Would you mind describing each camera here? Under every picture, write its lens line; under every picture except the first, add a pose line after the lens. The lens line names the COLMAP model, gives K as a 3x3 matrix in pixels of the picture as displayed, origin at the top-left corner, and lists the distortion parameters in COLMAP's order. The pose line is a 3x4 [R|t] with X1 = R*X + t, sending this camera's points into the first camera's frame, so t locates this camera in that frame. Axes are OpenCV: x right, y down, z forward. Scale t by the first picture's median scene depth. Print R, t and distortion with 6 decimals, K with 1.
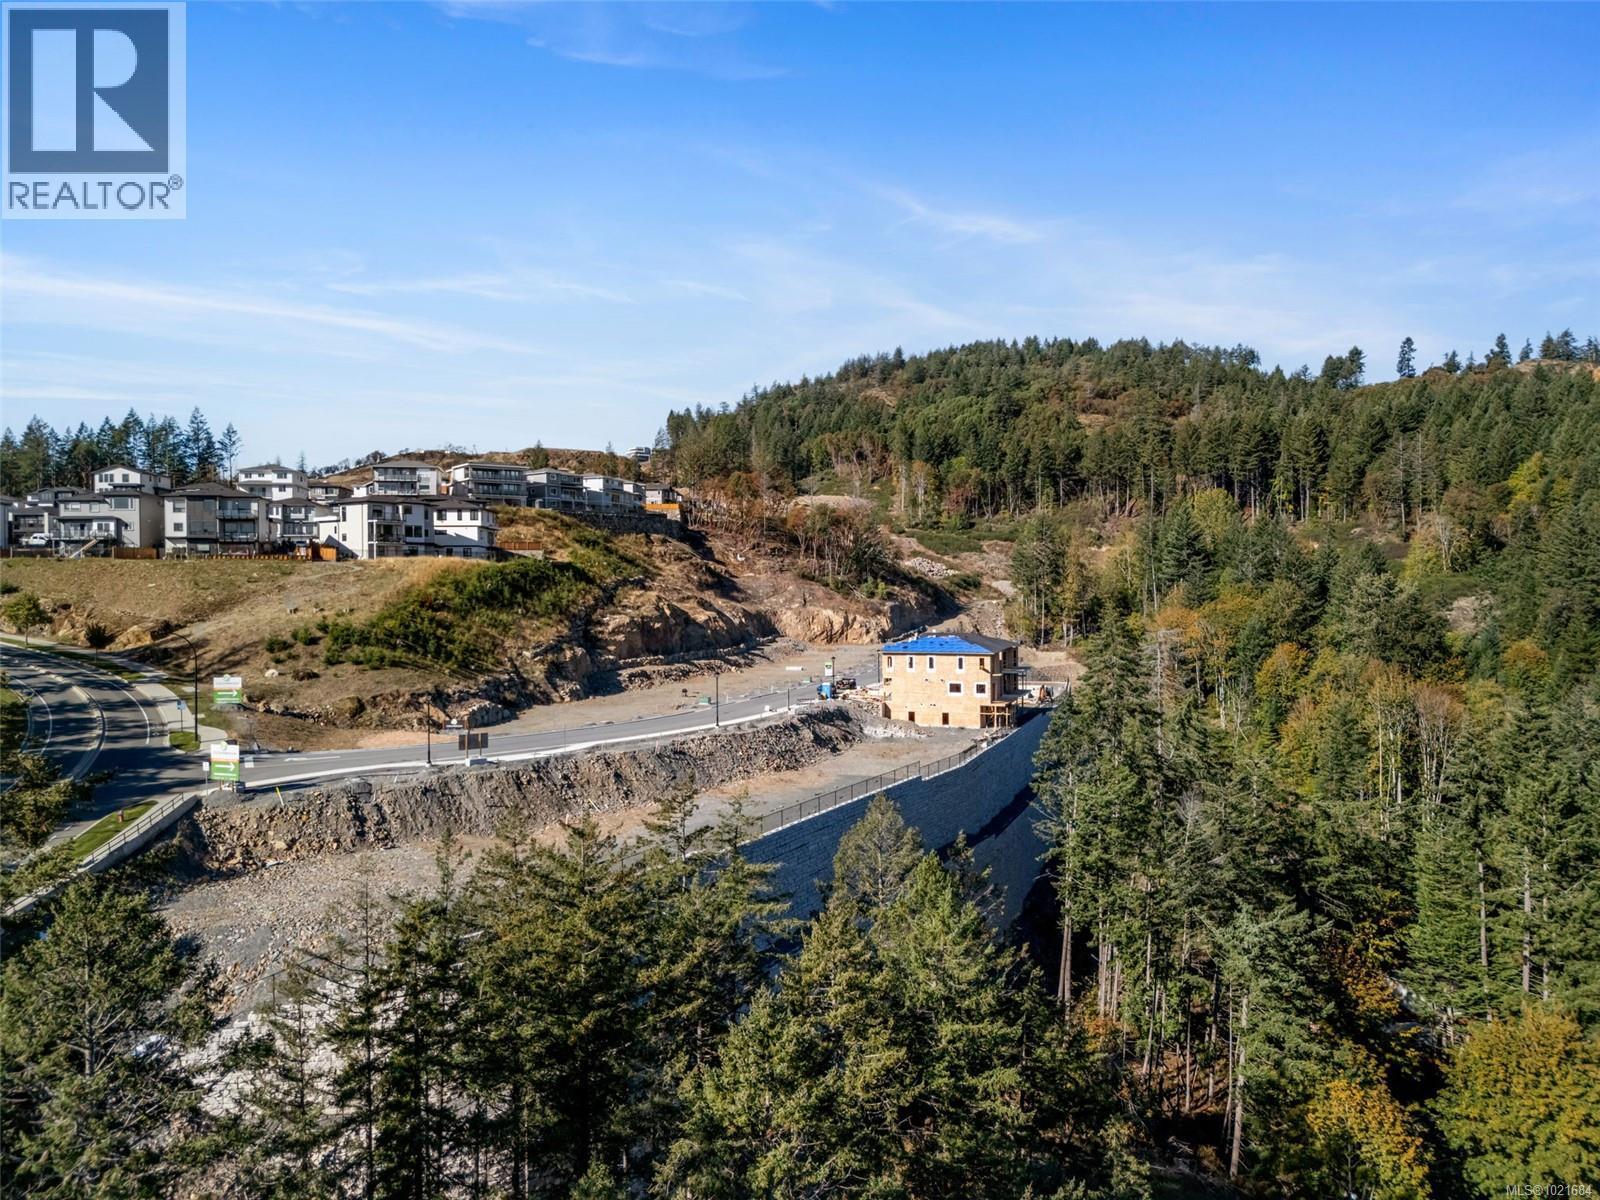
lens RADIAL K [[1171.8, 0, 803.2], [0, 1171.8, 600.3], [0, 0, 1]] dist [0.082038, -0.084797]
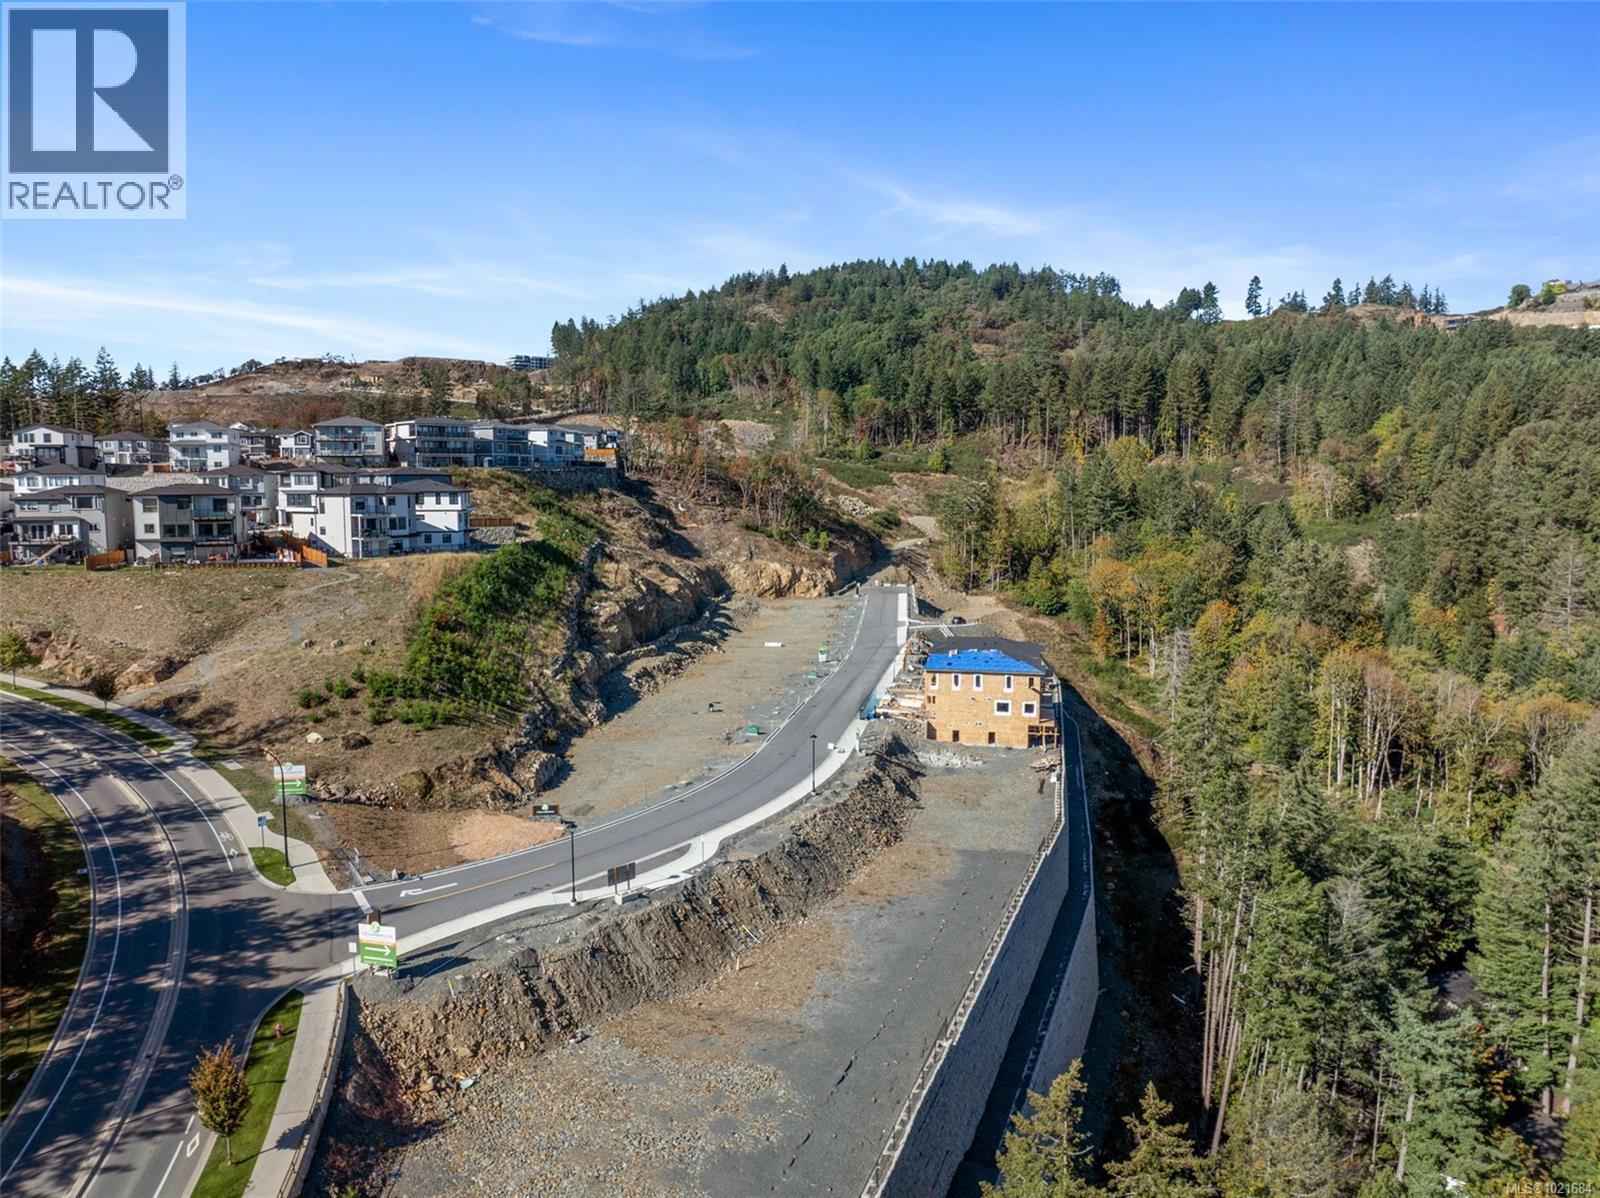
lens RADIAL K [[1124.9, 0, 796.6], [0, 1124.9, 591.4], [0, 0, 1]] dist [-0.034320, -0.000873]
pose [[0.992665, -0.006330, 0.120732, -0.073514], [-0.004162, 0.996247, 0.086456, -0.048813], [-0.120826, -0.086325, 0.988913, 0.050173]]
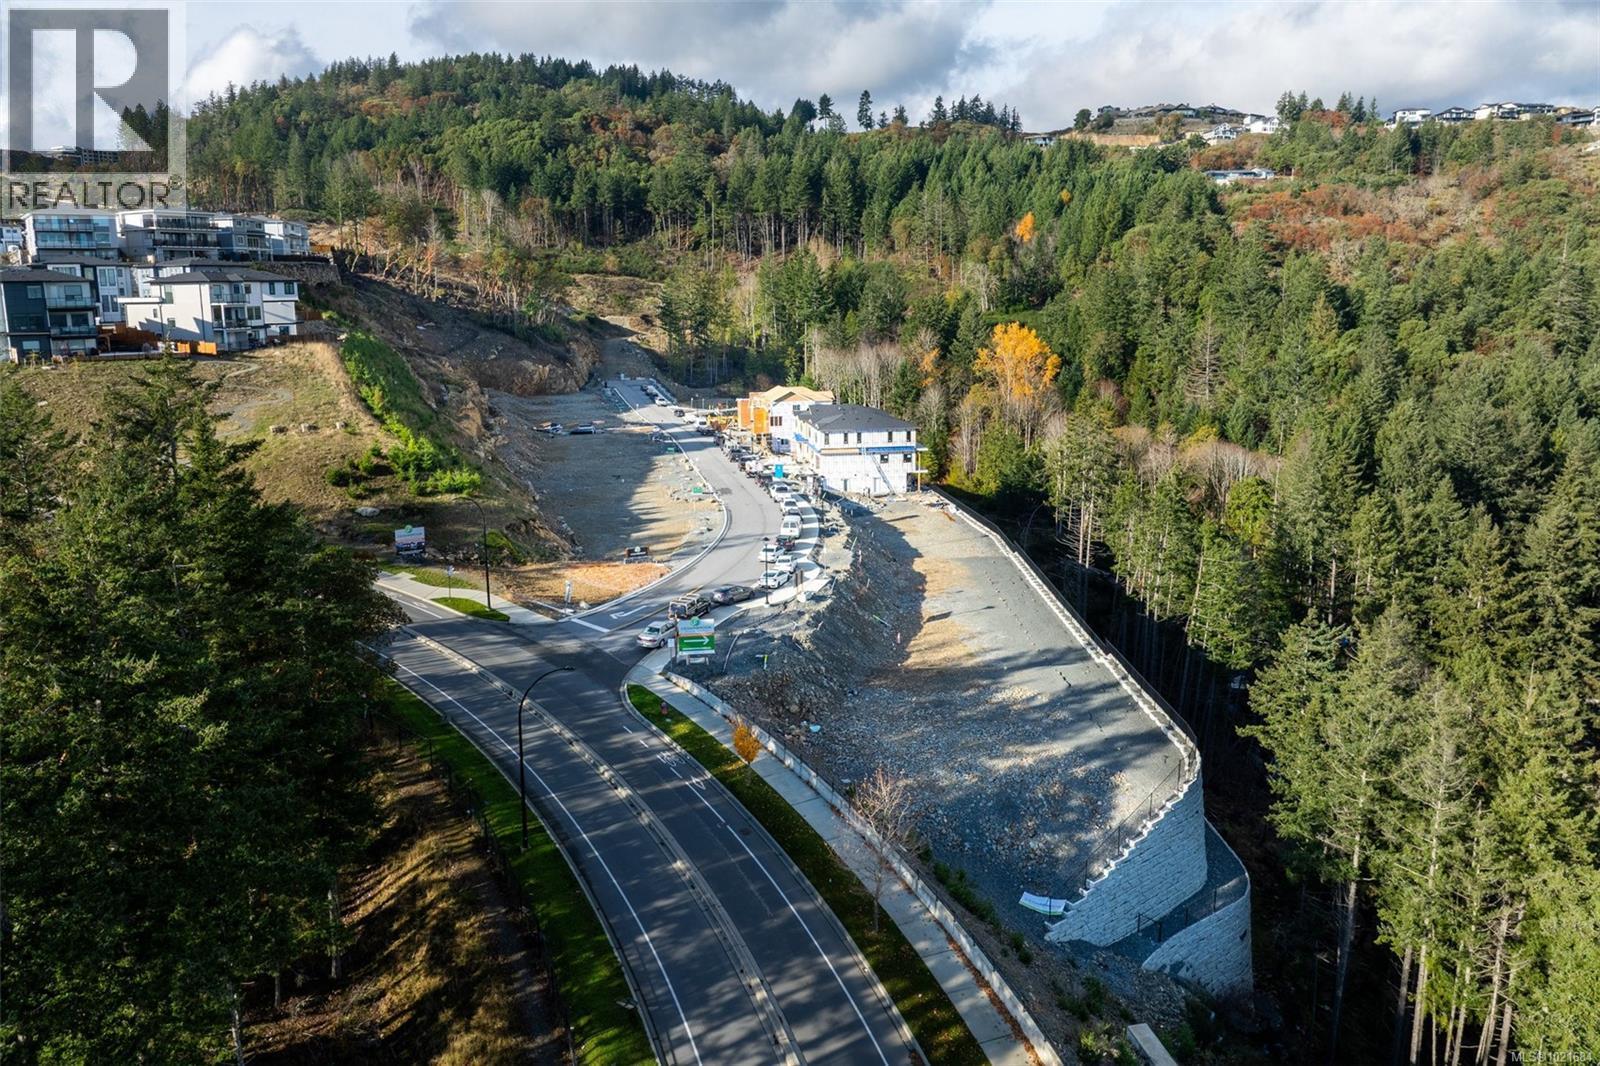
lens RADIAL K [[1127.2, 0, 802.5], [0, 1127.2, 497.3], [0, 0, 1]] dist [-0.040323, 0.005724]
pose [[0.880403, -0.088168, 0.465959, -0.217833], [0.008658, 0.985390, 0.170096, -0.035985], [-0.474148, -0.145718, 0.868303, 0.041701]]
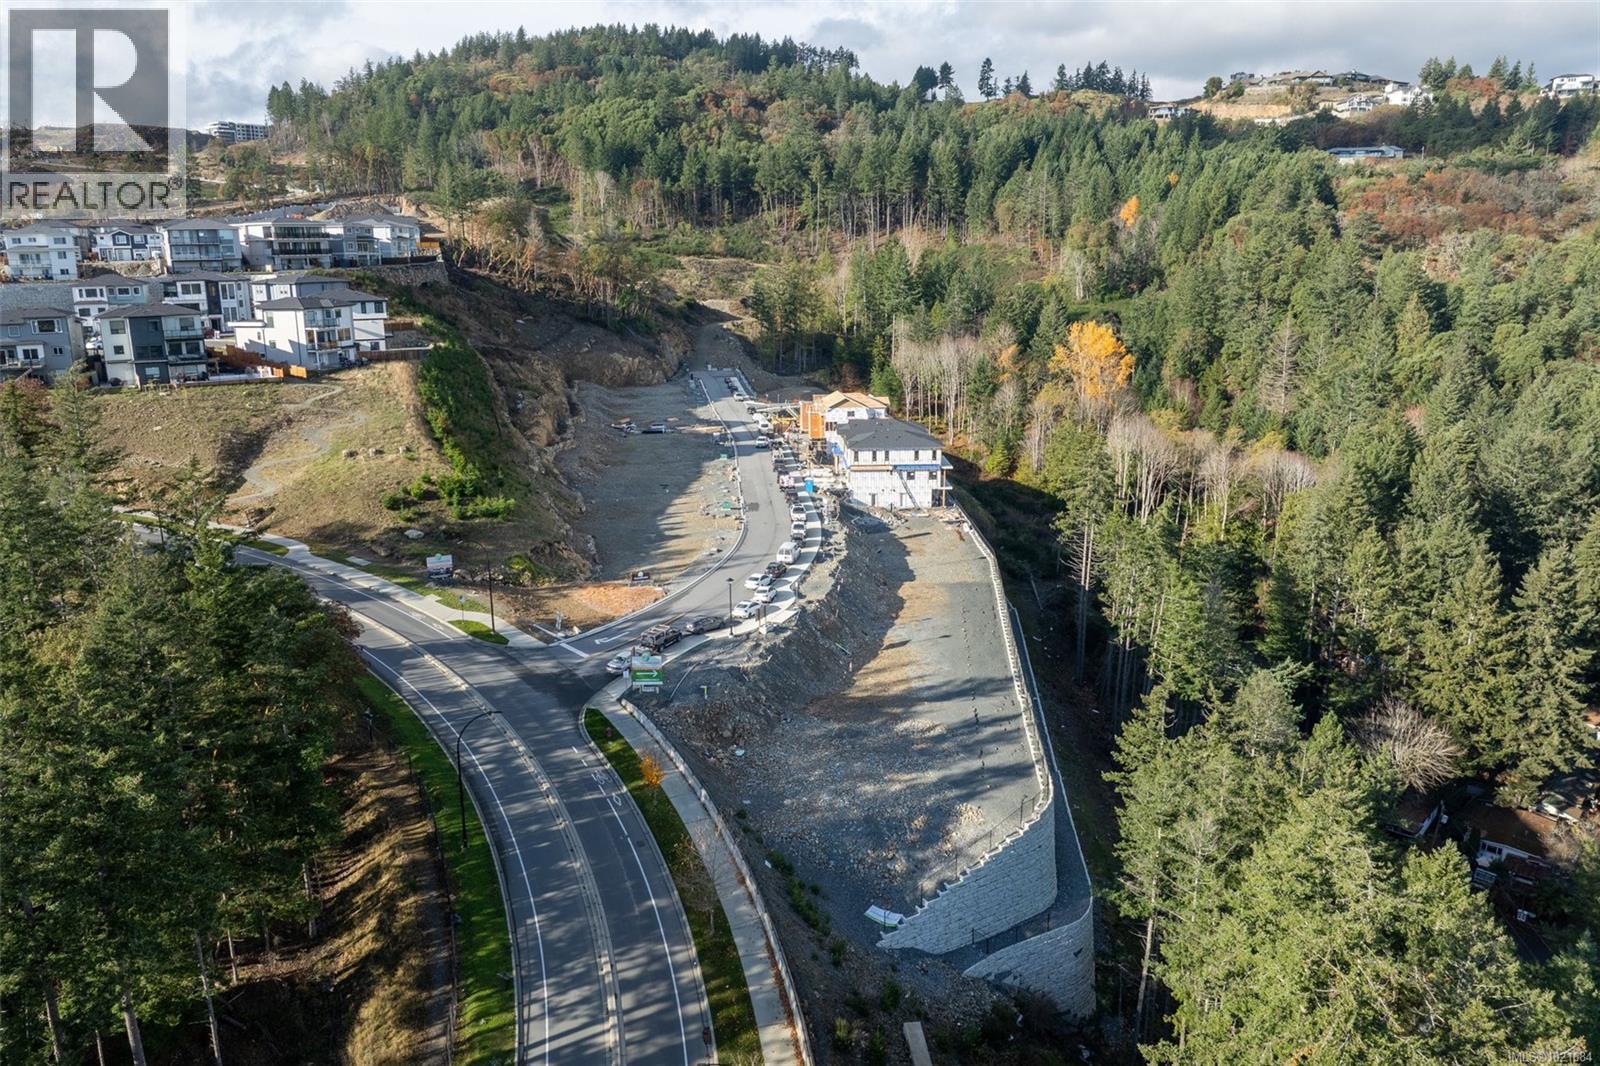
lens RADIAL K [[1127.2, 0, 803.2], [0, 1127.2, 534.3], [0, 0, 1]] dist [-0.039063, -0.000355]
pose [[0.929720, -0.090134, 0.357066, -0.189980], [0.004137, 0.972081, 0.234611, -0.067175], [-0.368243, -0.216645, 0.904136, -0.010230]]
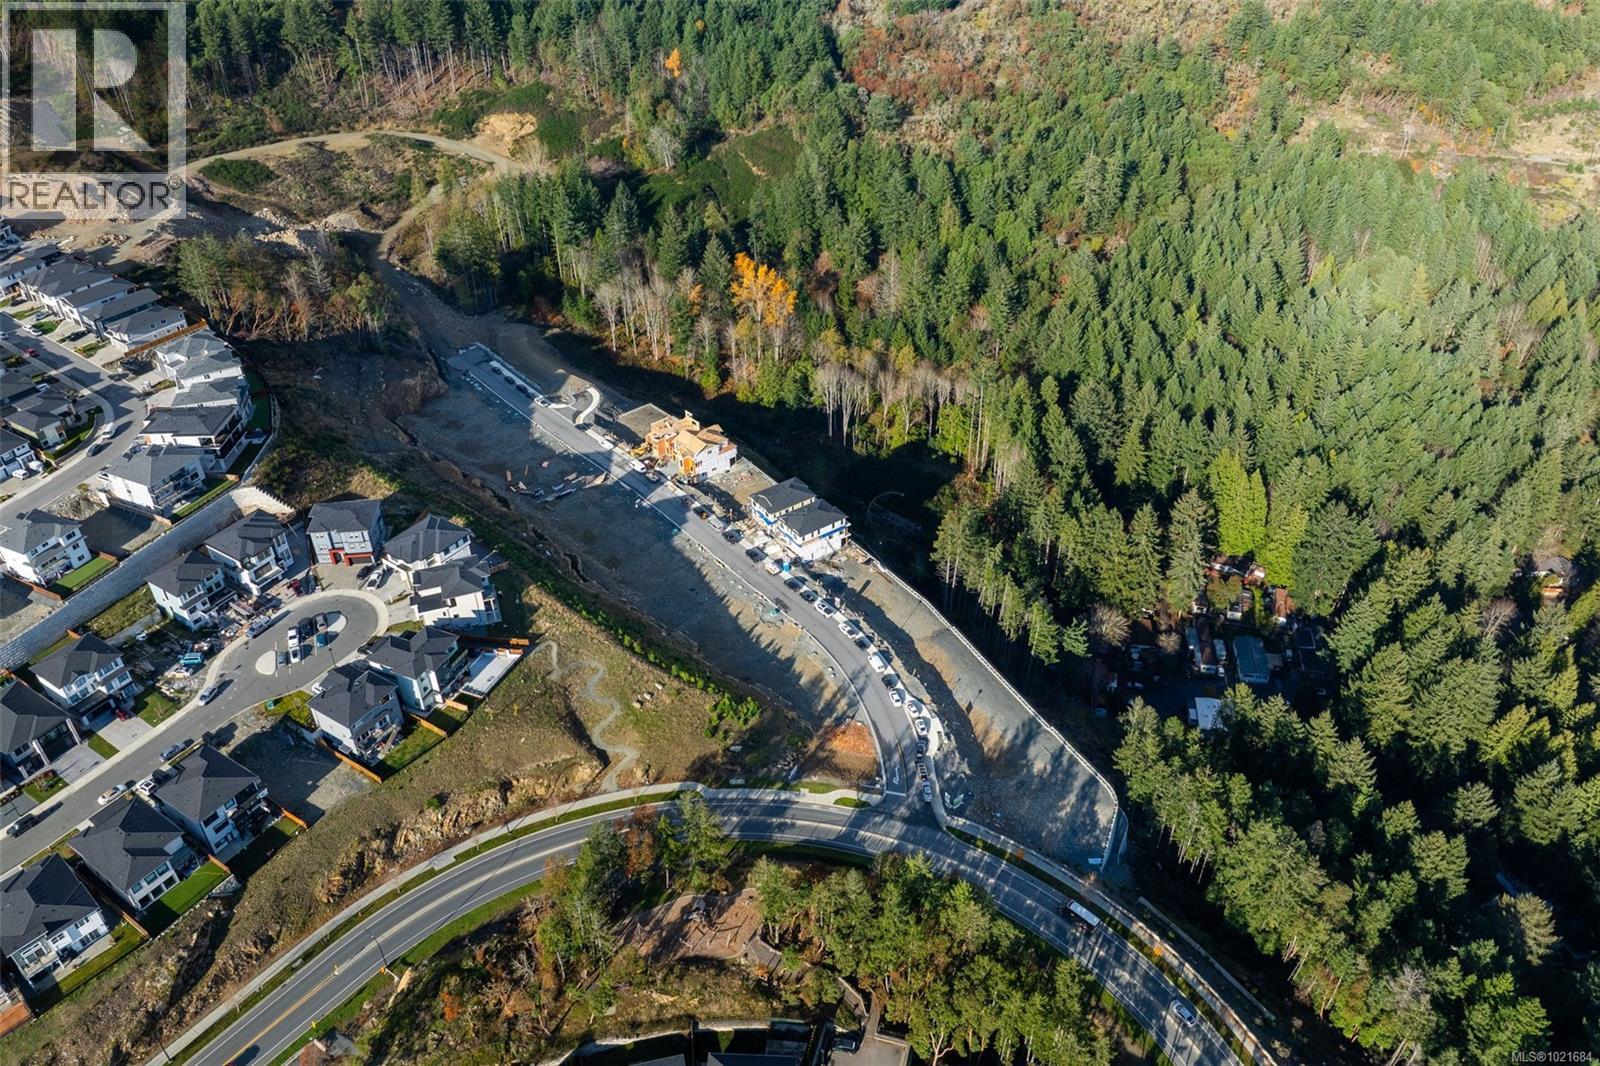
lens RADIAL K [[1091.9, 0, 797.4], [0, 1091.9, 530.8], [0, 0, 1]] dist [-0.046685, -0.000043]
pose [[0.577281, -0.482508, 0.658736, -0.543699], [0.022092, 0.815669, 0.578097, -0.488444], [-0.816247, -0.319171, 0.481529, 0.073332]]
